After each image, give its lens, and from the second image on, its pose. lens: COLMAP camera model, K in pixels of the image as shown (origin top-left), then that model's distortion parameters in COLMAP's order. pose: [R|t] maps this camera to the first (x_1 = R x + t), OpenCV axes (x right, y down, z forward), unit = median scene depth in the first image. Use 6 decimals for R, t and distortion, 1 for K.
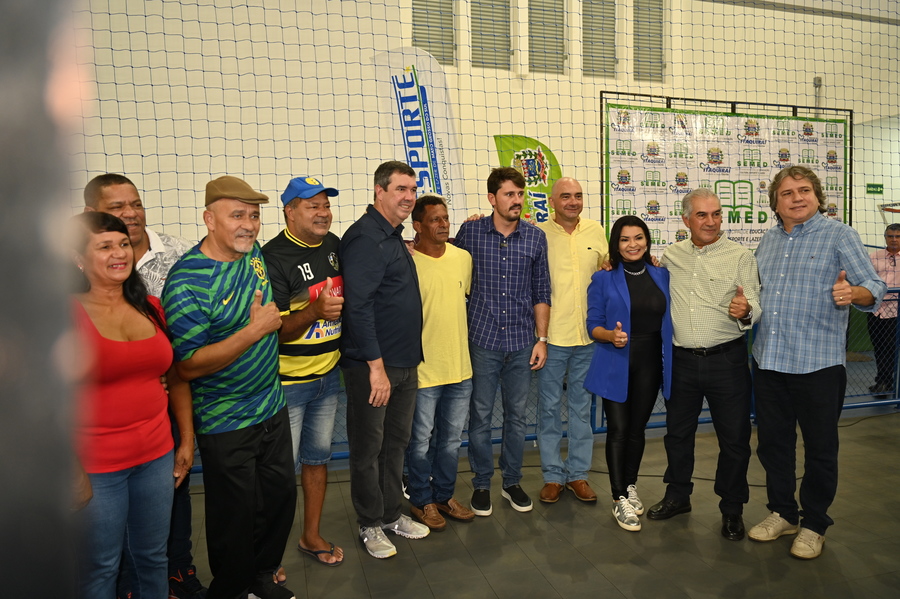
lens RADIAL K [[597.7, 0, 454.5], [0, 597.7, 299.2], [0, 0, 1]] dist [-0.017644, -0.002006]
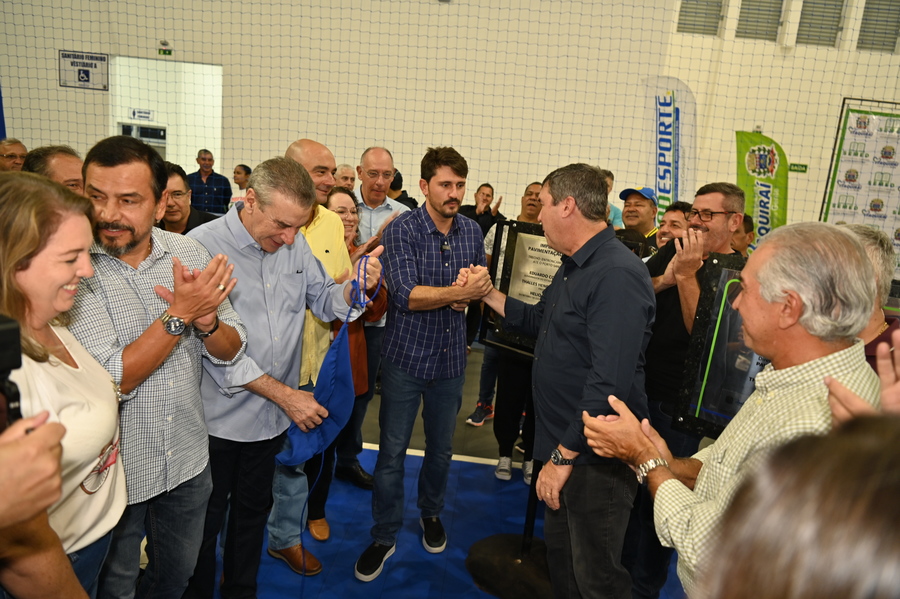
lens RADIAL K [[604.8, 0, 450.0], [0, 604.8, 299.5], [0, 0, 1]] dist [-0.005558, -0.000012]
pose [[0.925315, 0.171311, -0.338298, 0.005499], [-0.133368, 0.982160, 0.132568, -0.024378], [0.354973, -0.077549, 0.931655, -0.360703]]
